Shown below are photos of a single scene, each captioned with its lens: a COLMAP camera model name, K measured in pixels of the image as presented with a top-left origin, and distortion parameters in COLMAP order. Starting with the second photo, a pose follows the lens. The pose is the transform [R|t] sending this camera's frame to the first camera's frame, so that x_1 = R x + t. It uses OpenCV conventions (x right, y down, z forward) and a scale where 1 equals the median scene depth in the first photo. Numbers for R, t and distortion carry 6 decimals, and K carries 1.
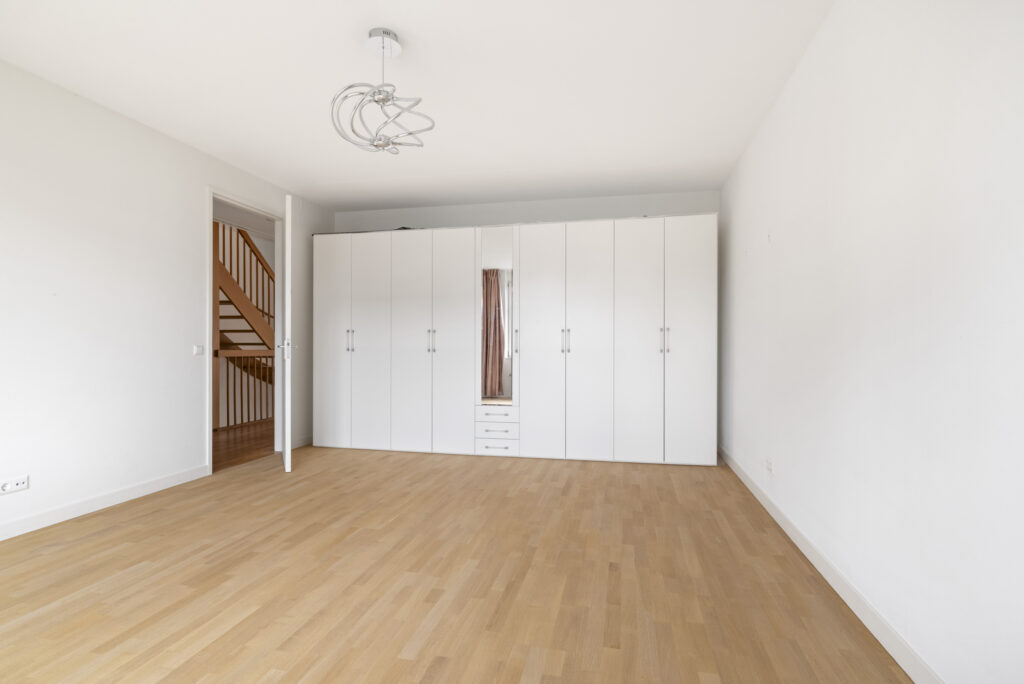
lens RADIAL K [[507.9, 0, 515.0], [0, 507.9, 343.4], [0, 0, 1]] dist [0.001604, 0.000276]
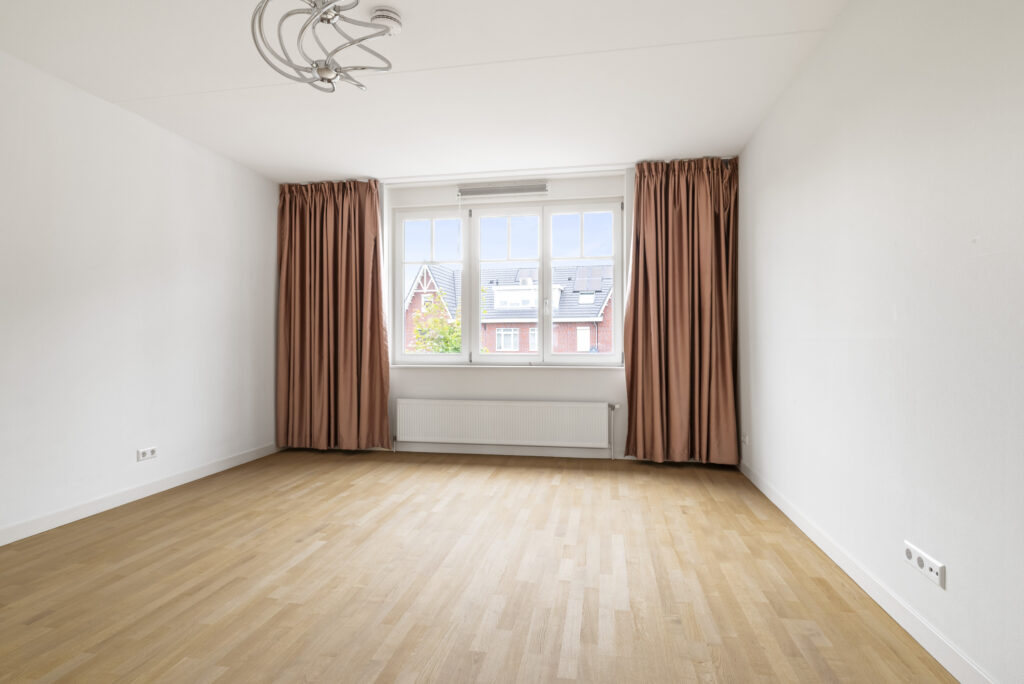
lens RADIAL K [[507.9, 0, 515.0], [0, 507.9, 343.4], [0, 0, 1]] dist [0.001604, 0.000276]
pose [[-0.999007, -0.000774, -0.044548, -0.473157], [-0.000719, 0.999999, -0.001248, 0.005484], [0.044549, -0.001215, -0.999006, 1.657041]]
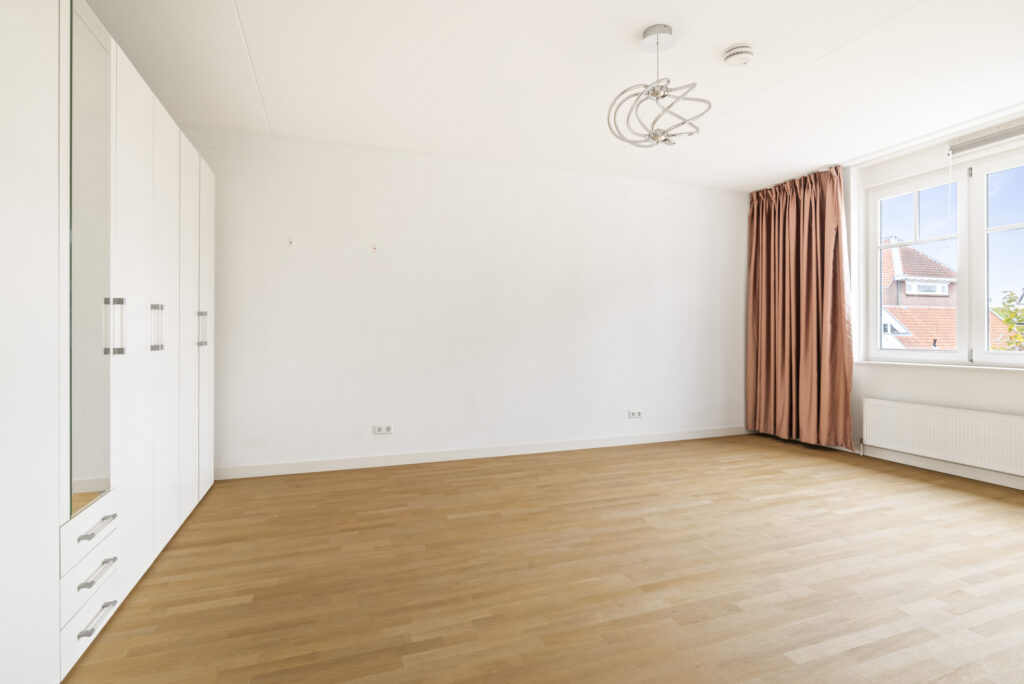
lens RADIAL K [[507.9, 0, 515.0], [0, 507.9, 343.4], [0, 0, 1]] dist [0.001604, 0.000276]
pose [[-0.545818, -0.016304, 0.837745, -0.892087], [-0.004153, 0.999851, 0.016753, 0.000039], [-0.837894, 0.005665, -0.545804, 1.687612]]
